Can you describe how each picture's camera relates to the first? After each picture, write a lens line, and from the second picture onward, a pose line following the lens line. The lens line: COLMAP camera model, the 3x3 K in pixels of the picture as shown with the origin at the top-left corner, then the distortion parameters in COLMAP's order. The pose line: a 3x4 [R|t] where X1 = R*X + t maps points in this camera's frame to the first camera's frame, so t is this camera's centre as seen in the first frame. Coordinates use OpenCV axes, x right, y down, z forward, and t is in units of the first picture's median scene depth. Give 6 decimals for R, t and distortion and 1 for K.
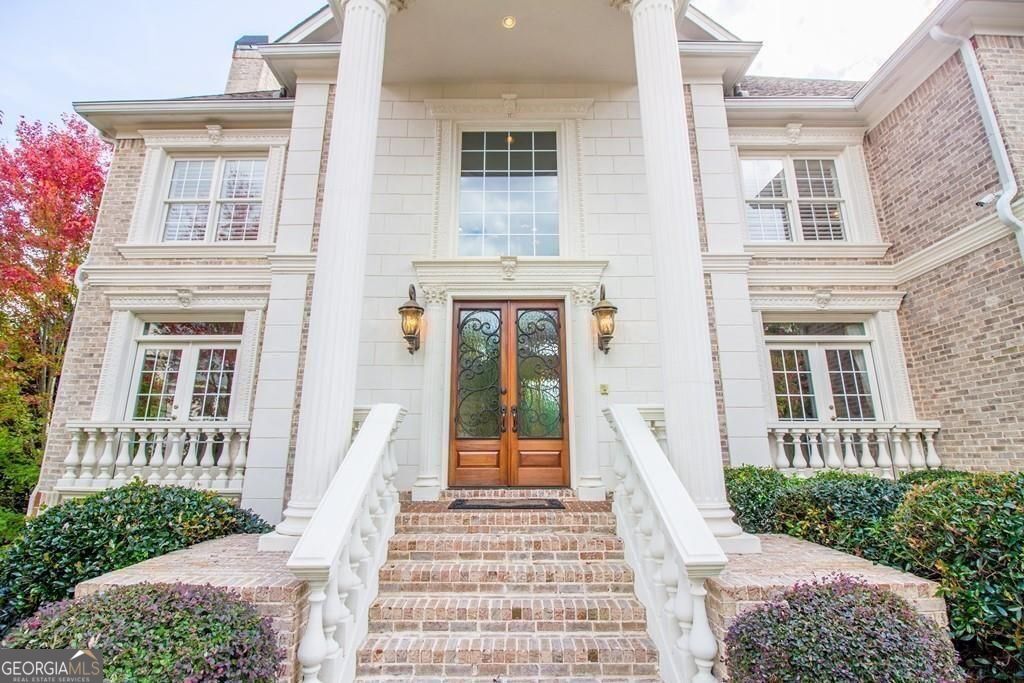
lens RADIAL K [[483.1, 0, 510.4], [0, 483.1, 337.8], [0, 0, 1]] dist [-0.008025, -0.002963]
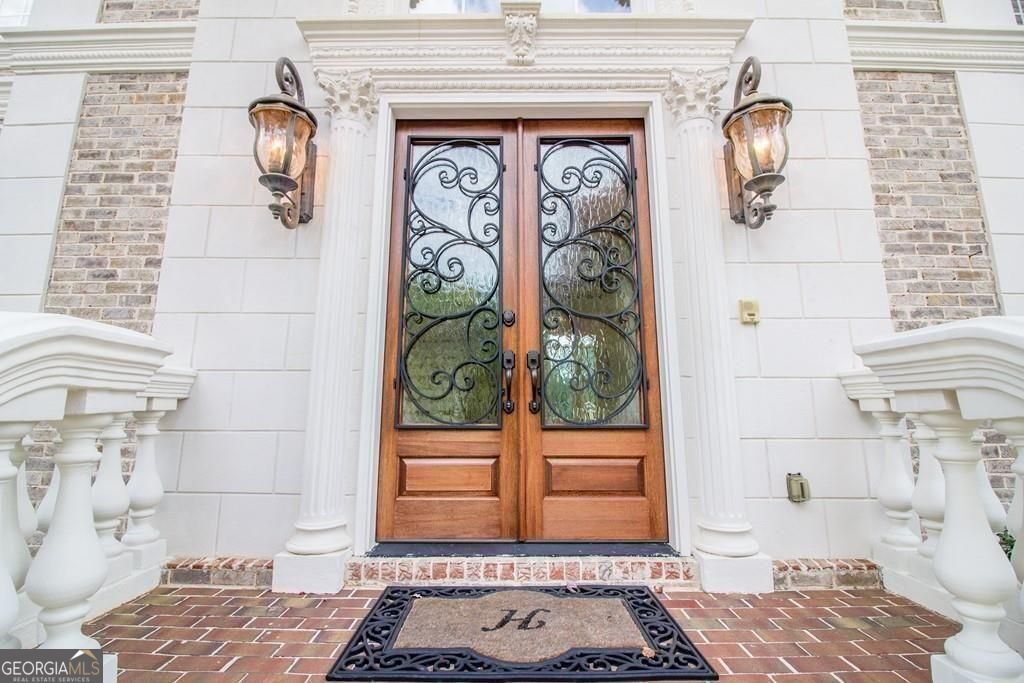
lens RADIAL K [[483.1, 0, 504.0], [0, 483.1, 337.6], [0, 0, 1]] dist [-0.008025, -0.002963]
pose [[0.999937, 0.001720, -0.011113, -0.012754], [-0.001126, 0.998578, 0.053292, 0.101187], [0.011189, -0.053276, 0.998517, 0.551700]]
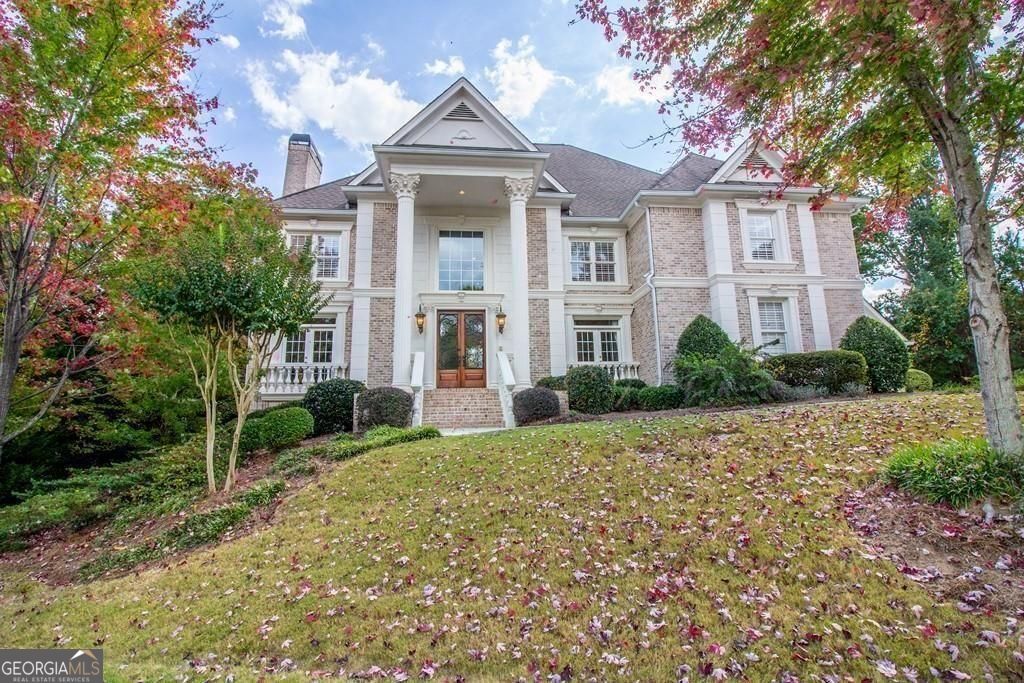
lens RADIAL K [[493.9, 0, 513.8], [0, 493.9, 338.8], [0, 0, 1]] dist [0.000543, 0.000004]
pose [[0.992631, 0.000623, 0.121172, -0.040787], [-0.007543, 0.998365, 0.056662, -0.079639], [-0.120938, -0.057158, 0.991013, -1.403741]]
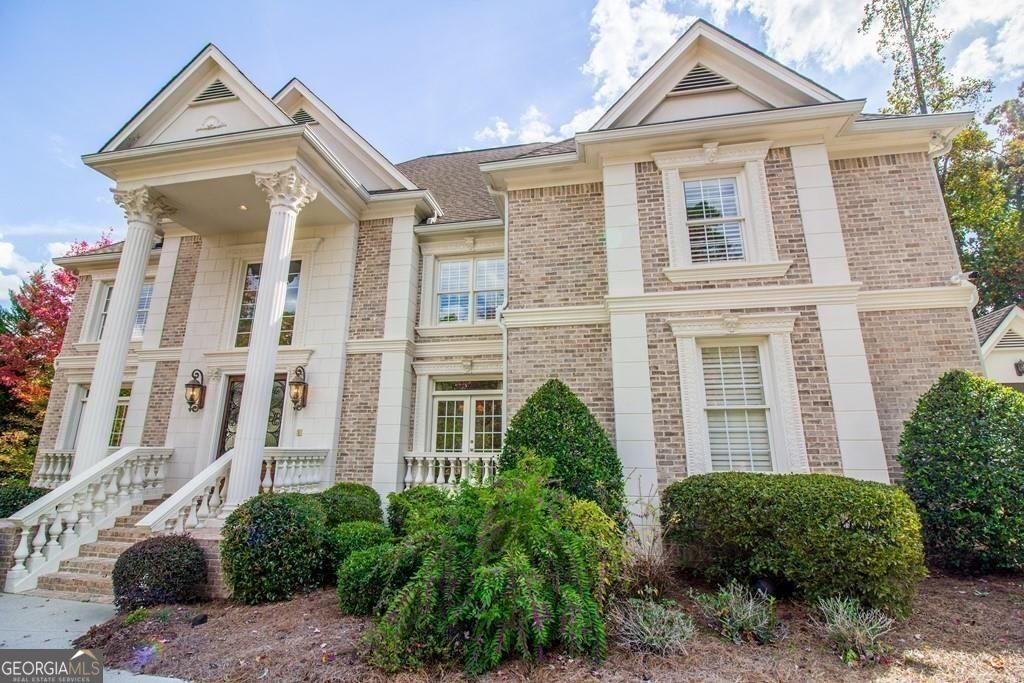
lens RADIAL K [[483.1, 0, 514.3], [0, 483.1, 340.9], [0, 0, 1]] dist [-0.008025, -0.002963]
pose [[0.982985, -0.037847, -0.179747, 1.139122], [0.037153, 0.999283, -0.007225, -0.151400], [0.179891, 0.000424, 0.983686, -0.426430]]
